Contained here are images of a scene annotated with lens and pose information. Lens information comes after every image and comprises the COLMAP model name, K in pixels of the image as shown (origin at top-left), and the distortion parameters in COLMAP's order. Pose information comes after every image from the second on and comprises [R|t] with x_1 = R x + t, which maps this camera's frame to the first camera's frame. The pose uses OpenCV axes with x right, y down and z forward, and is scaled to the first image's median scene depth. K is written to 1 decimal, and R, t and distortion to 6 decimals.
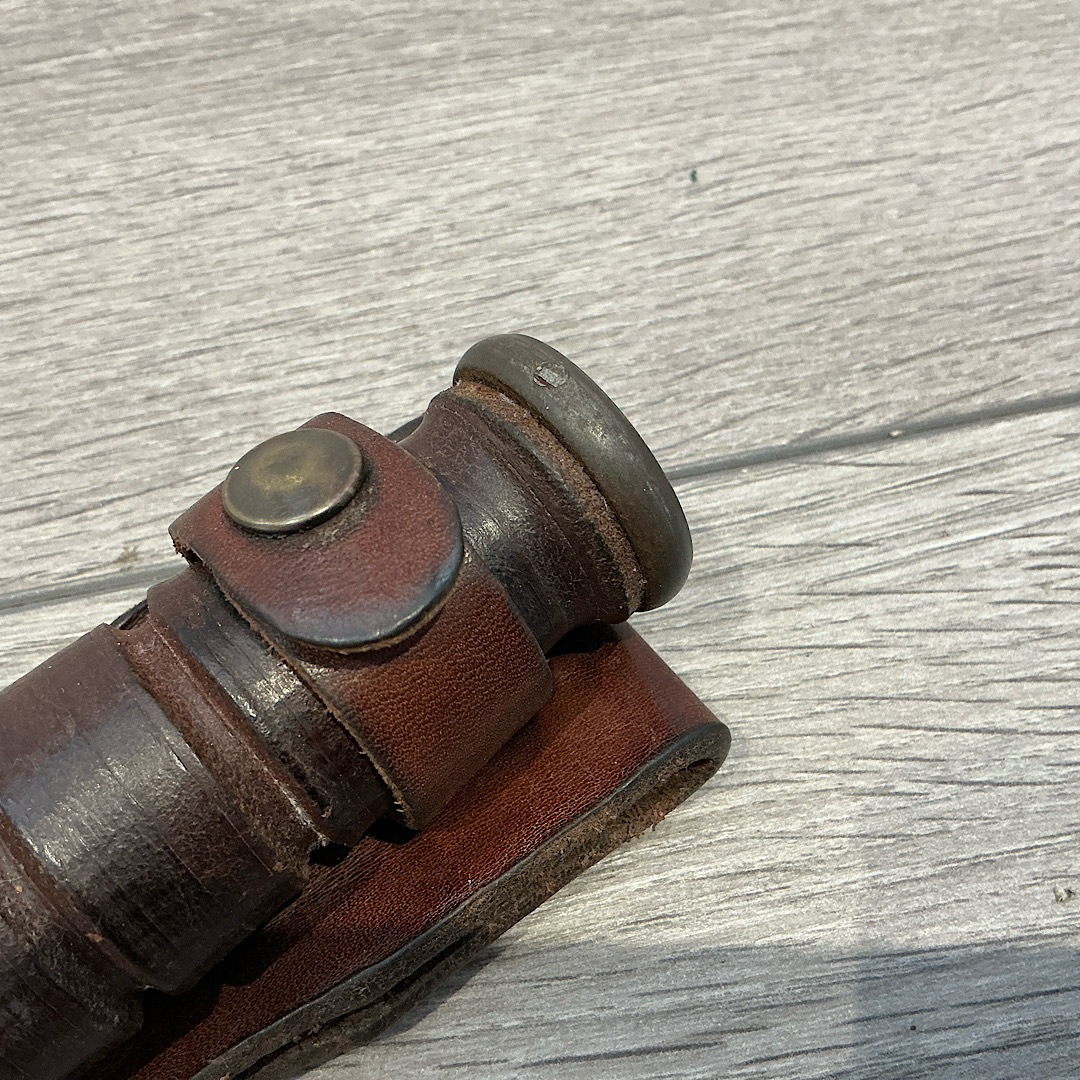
lens RADIAL K [[1216.9, 0, 527.4], [0, 1216.9, 547.1], [0, 0, 1]] dist [0.048515, 0.000000]
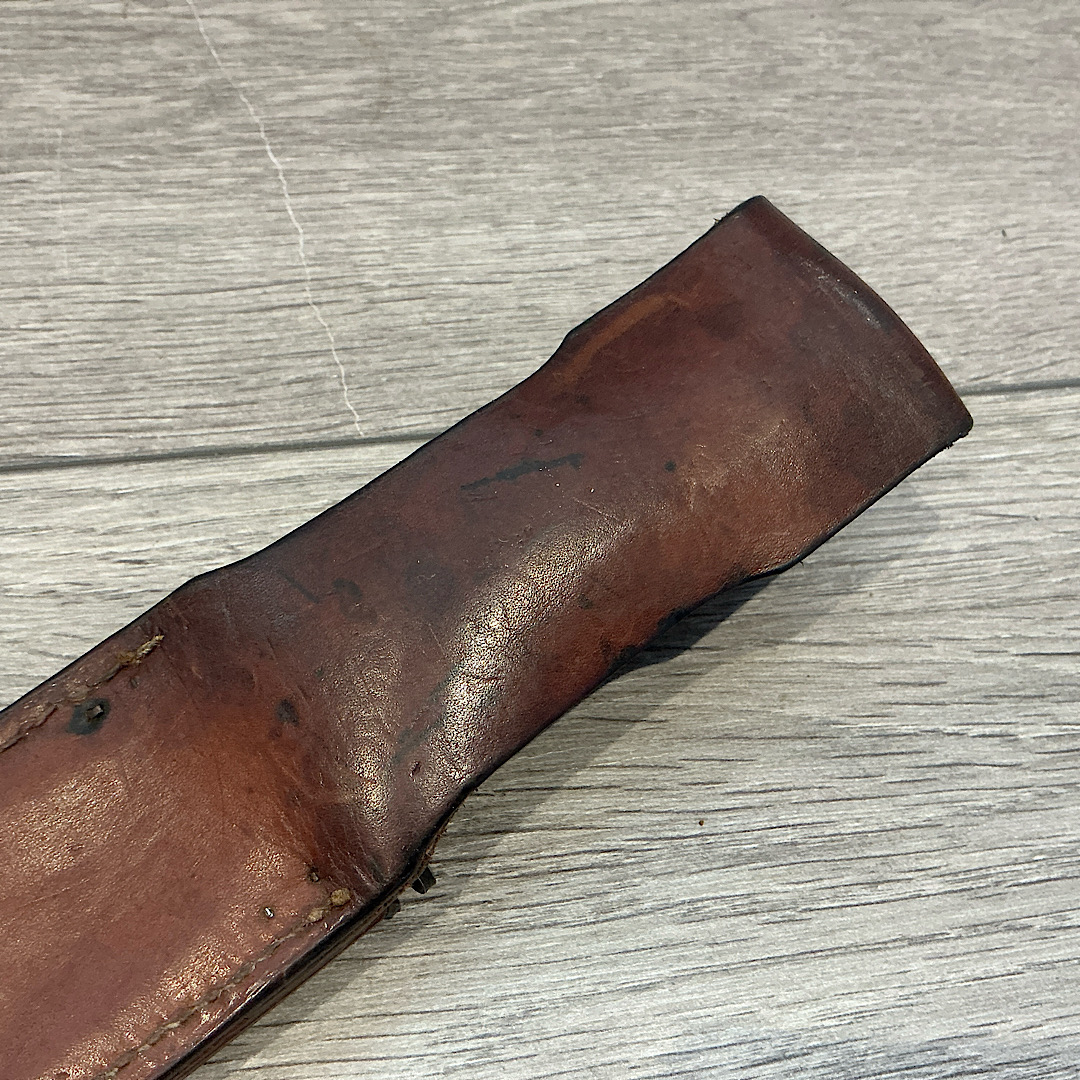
lens RADIAL K [[1216.9, 0, 542.8], [0, 1216.9, 541.0], [0, 0, 1]] dist [0.048515, 0.000000]
pose [[0.990439, 0.075451, 0.115486, -0.717185], [-0.060493, 0.989934, -0.127952, 0.404983], [-0.123978, 0.119743, 0.985034, -0.582557]]
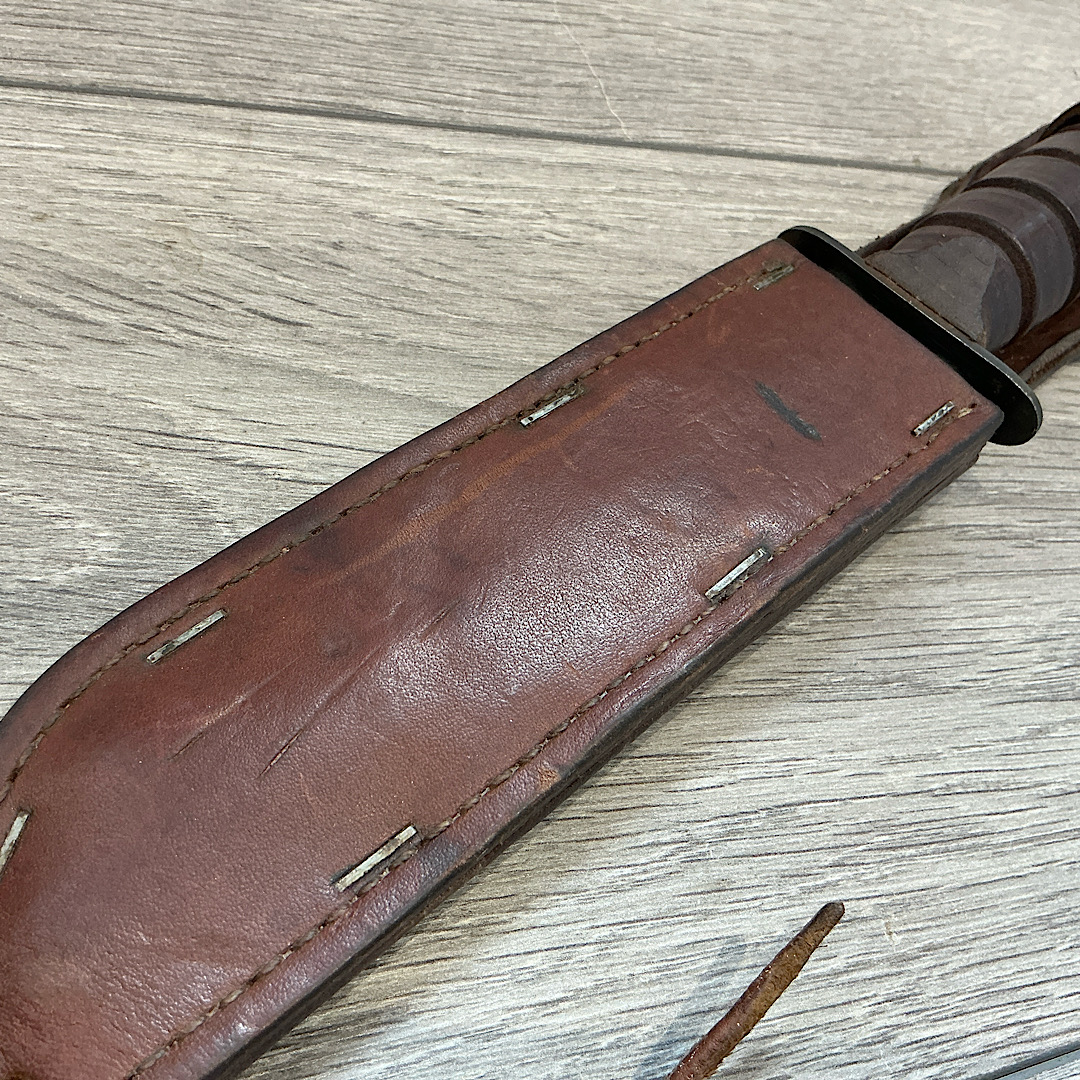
lens RADIAL K [[1216.9, 0, 545.0], [0, 1216.9, 543.9], [0, 0, 1]] dist [0.048515, 0.000000]
pose [[0.942197, 0.119917, 0.312866, -1.300836], [-0.090044, 0.990032, -0.108298, 0.804665], [-0.322734, 0.073867, 0.943603, -0.573186]]
